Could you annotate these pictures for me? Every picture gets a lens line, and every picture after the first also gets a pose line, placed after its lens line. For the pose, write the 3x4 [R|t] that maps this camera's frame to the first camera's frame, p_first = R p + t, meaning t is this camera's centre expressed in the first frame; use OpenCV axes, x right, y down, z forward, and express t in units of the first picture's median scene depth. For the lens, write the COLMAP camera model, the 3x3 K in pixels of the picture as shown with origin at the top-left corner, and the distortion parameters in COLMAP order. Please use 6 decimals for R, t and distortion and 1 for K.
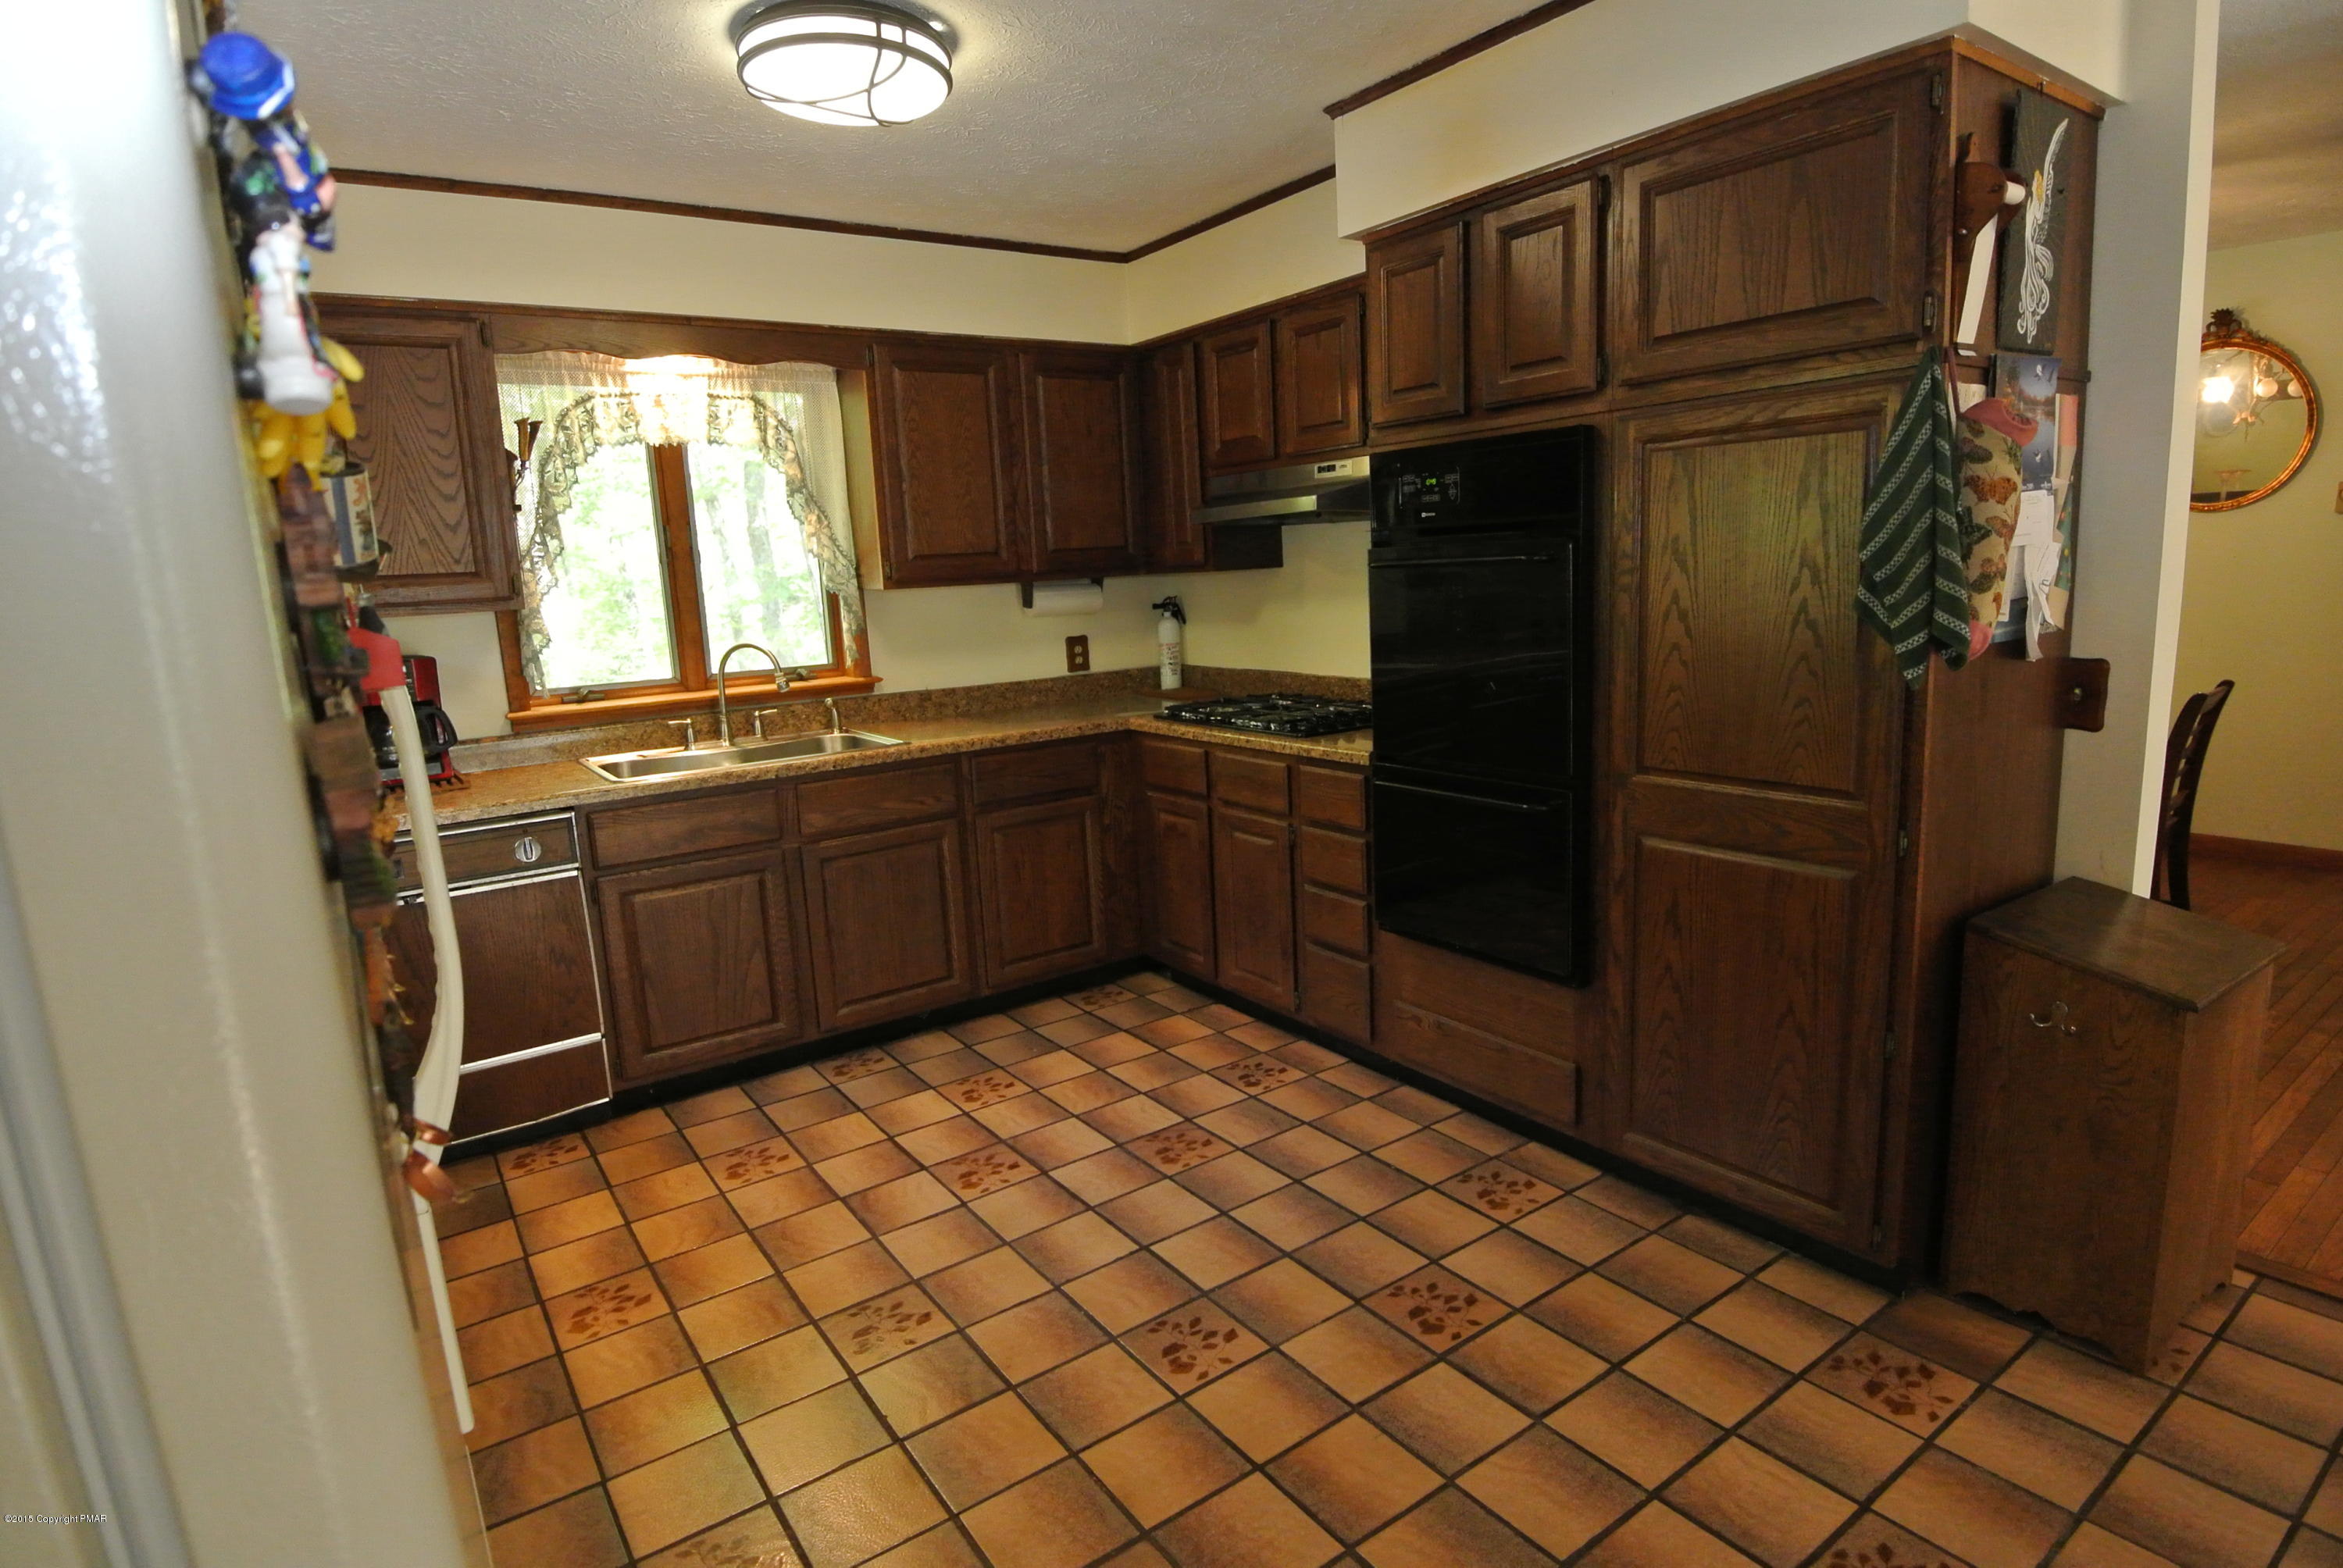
lens RADIAL K [[1214.3, 0, 1173.4], [0, 1214.3, 787.8], [0, 0, 1]] dist [-0.035766, -0.000302]
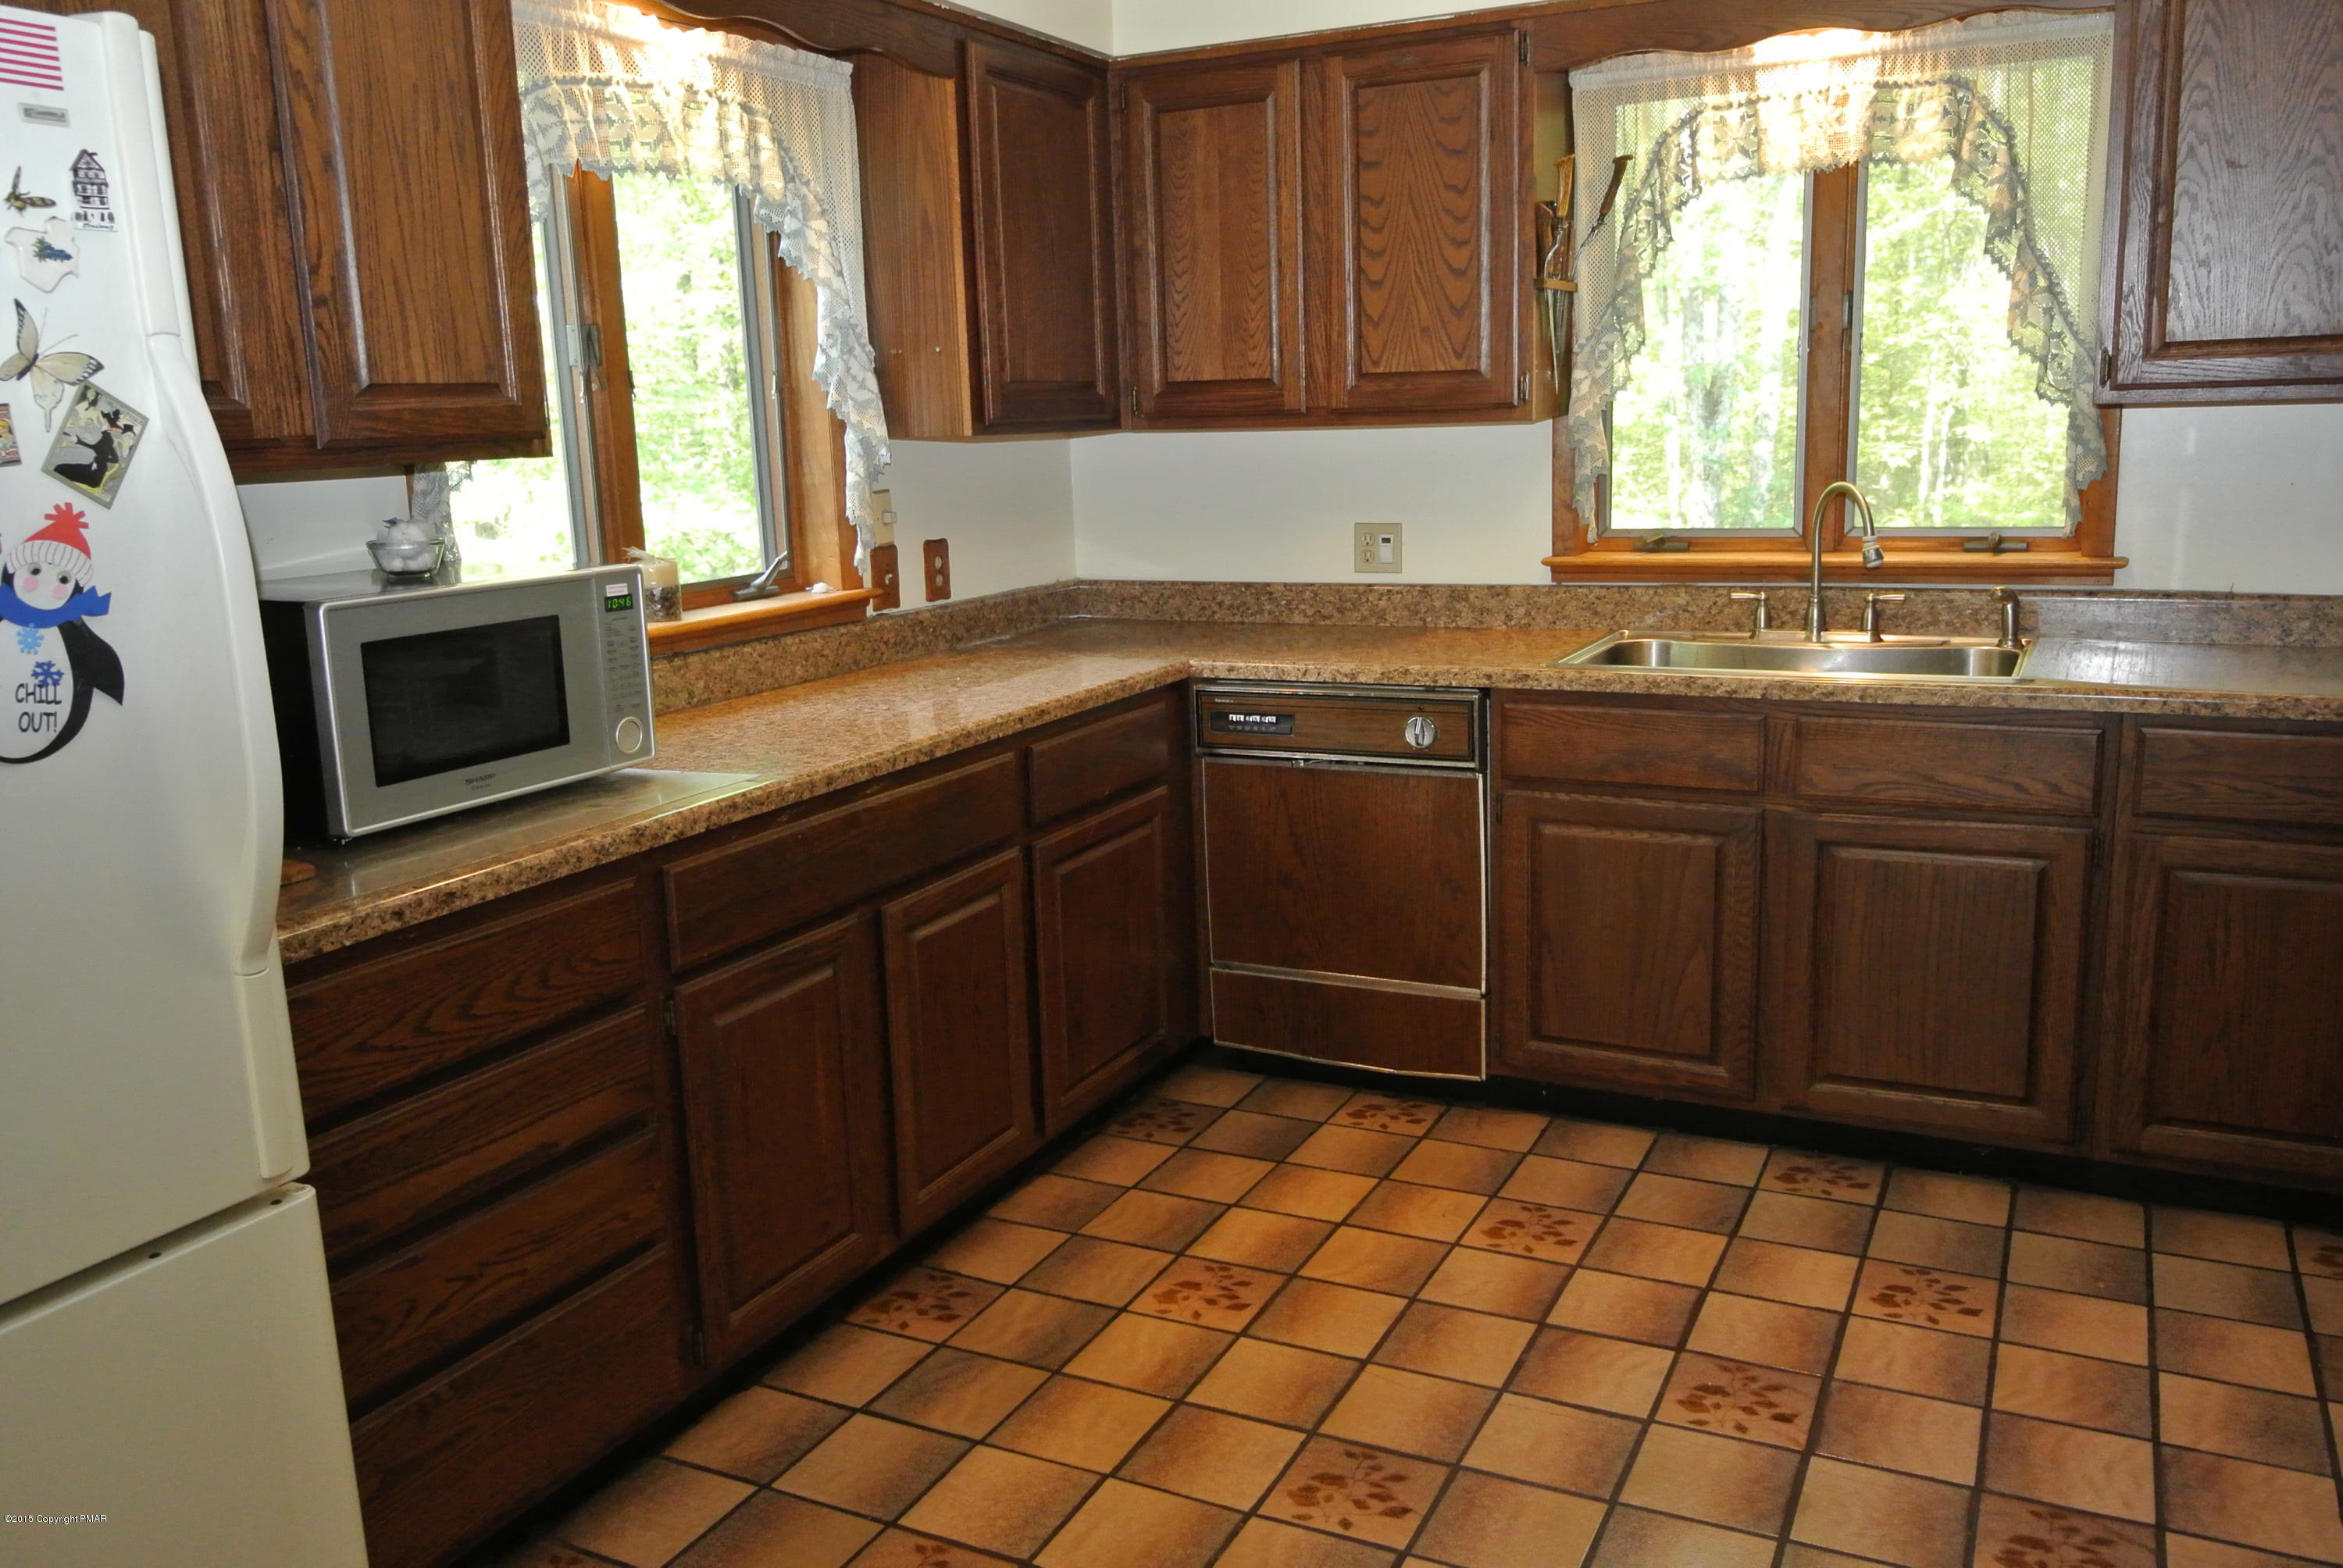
lens RADIAL K [[1807.9, 0, 1170.8], [0, 1807.9, 771.7], [0, 0, 1]] dist [-0.001830, -0.006161]
pose [[0.461655, 0.203238, -0.863463, 0.362229], [-0.151540, 0.977160, 0.148977, -0.065297], [0.874020, 0.062073, 0.481909, 0.263239]]
